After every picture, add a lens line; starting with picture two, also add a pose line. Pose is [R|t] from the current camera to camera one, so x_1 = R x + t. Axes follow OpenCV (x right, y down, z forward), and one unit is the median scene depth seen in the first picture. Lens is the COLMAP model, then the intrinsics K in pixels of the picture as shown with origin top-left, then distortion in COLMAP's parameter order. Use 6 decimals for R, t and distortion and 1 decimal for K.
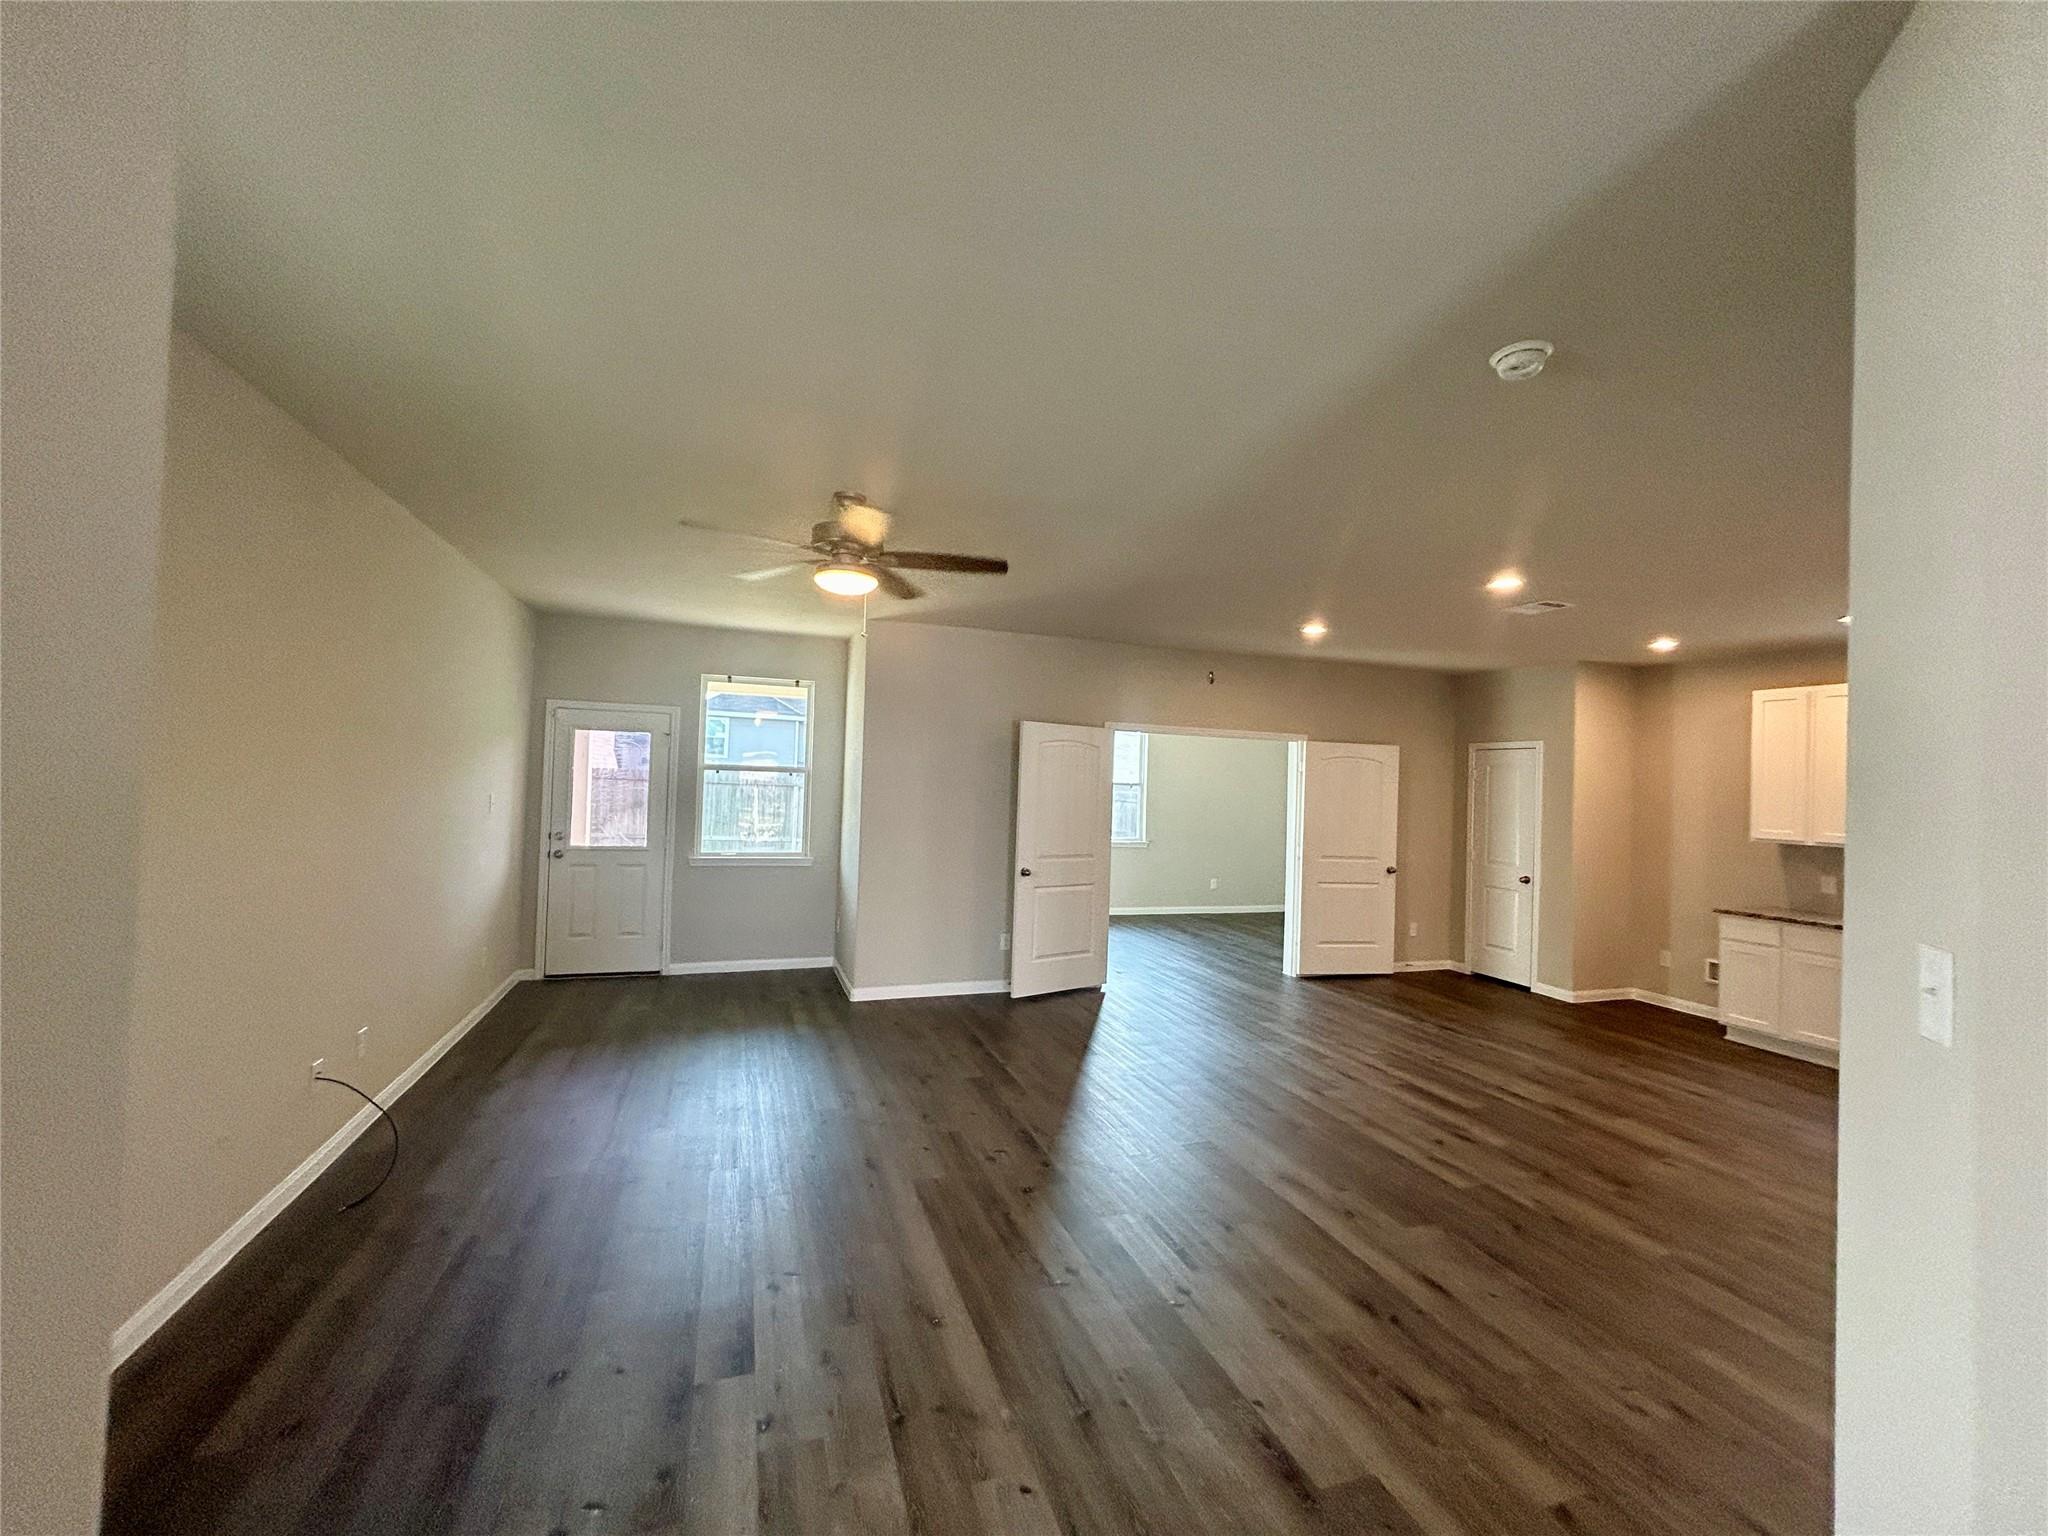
lens RADIAL K [[821.9, 0, 1024.0], [0, 821.9, 768.0], [0, 0, 1]] dist [0.000491, -0.000172]
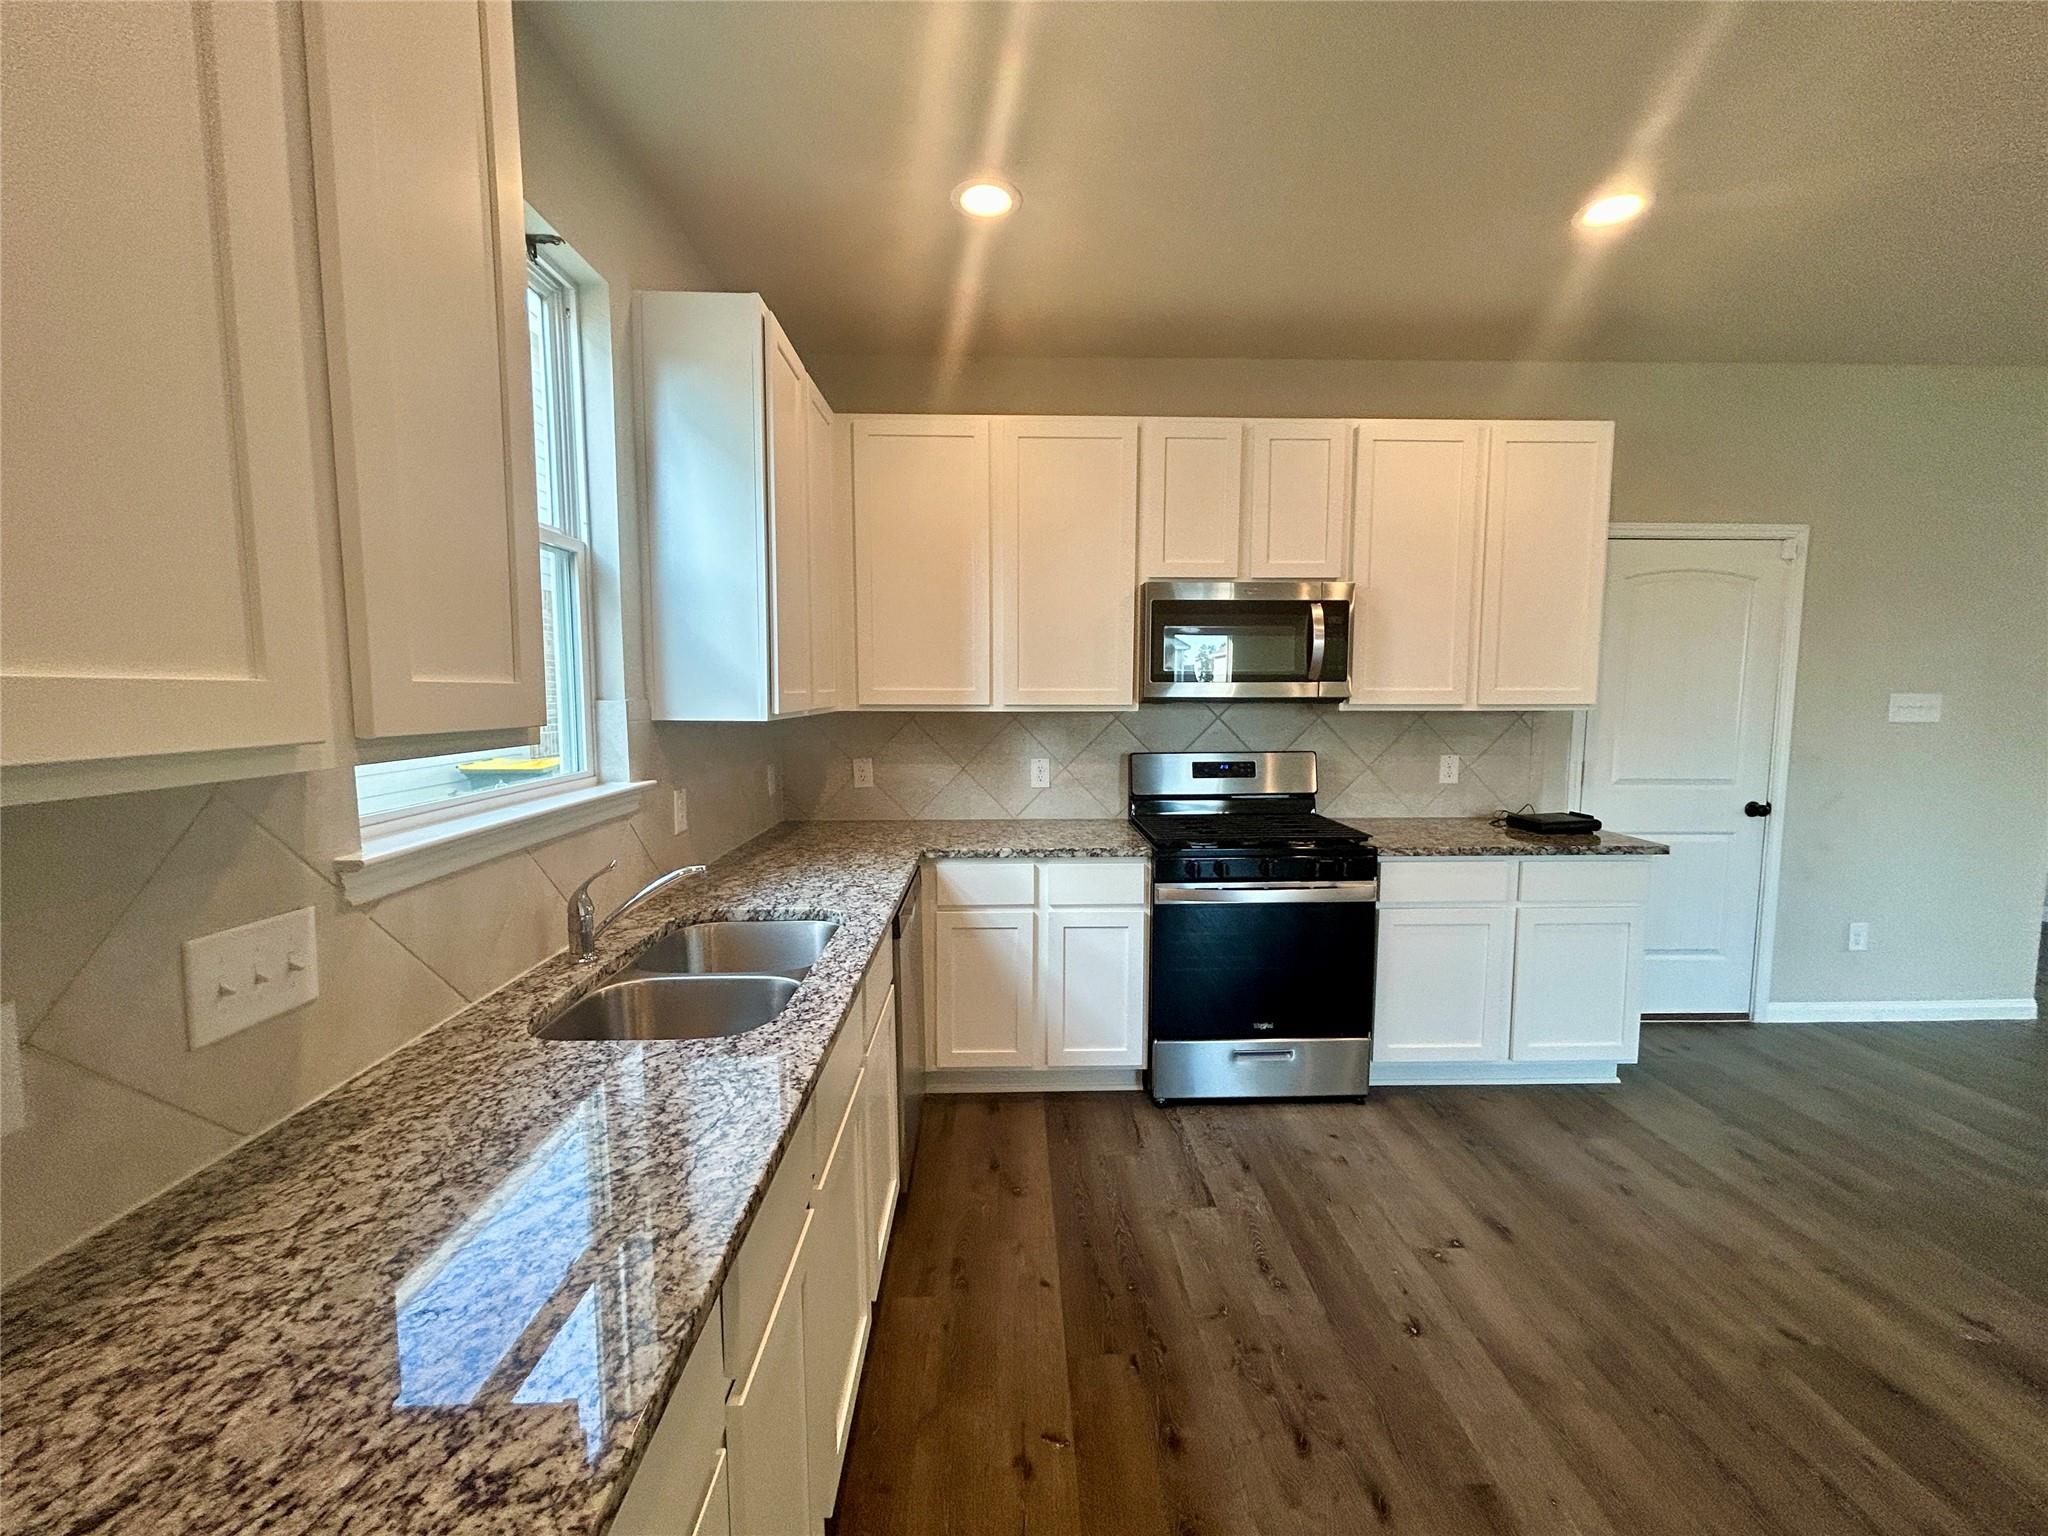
lens RADIAL K [[826.8, 0, 1020.4], [0, 826.8, 761.3], [0, 0, 1]] dist [-0.000801, -0.000135]
pose [[-0.950042, -0.062433, 0.305813, 0.762297], [-0.039817, 0.996028, 0.079647, 0.072643], [-0.309571, 0.063492, -0.948754, 1.035899]]
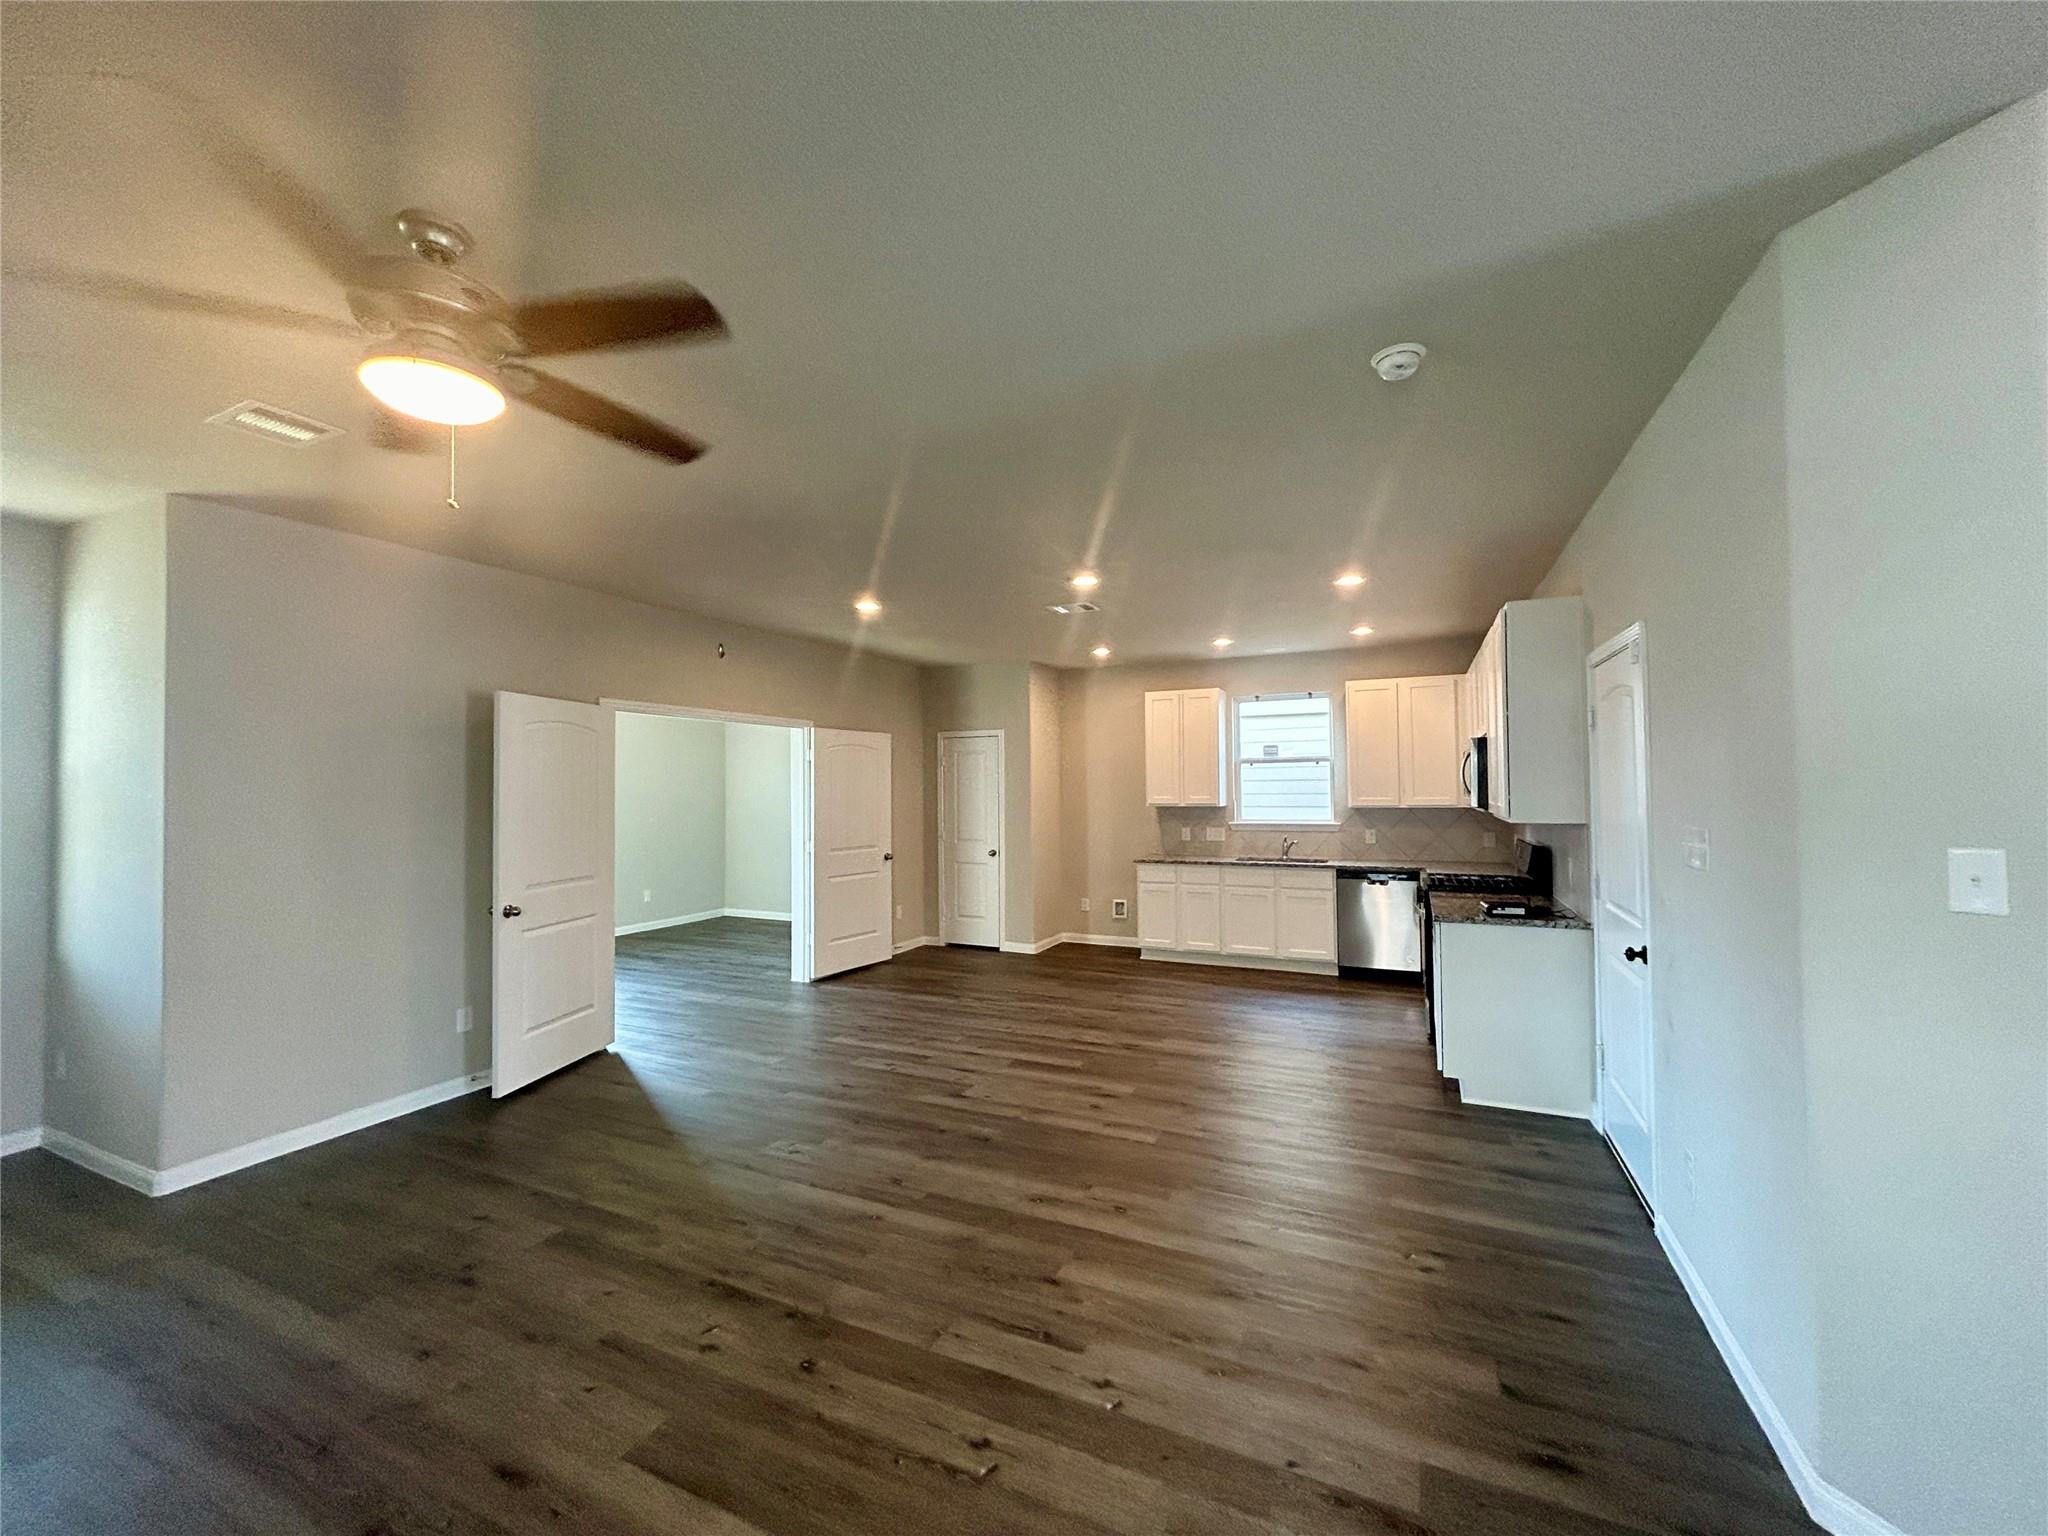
lens RADIAL K [[821.9, 0, 1024.0], [0, 821.9, 768.0], [0, 0, 1]] dist [0.000491, -0.000172]
pose [[0.701790, -0.023942, 0.711982, -0.190948], [0.019363, 0.999707, 0.014531, 0.005135], [-0.712121, 0.003588, 0.702048, 0.215290]]
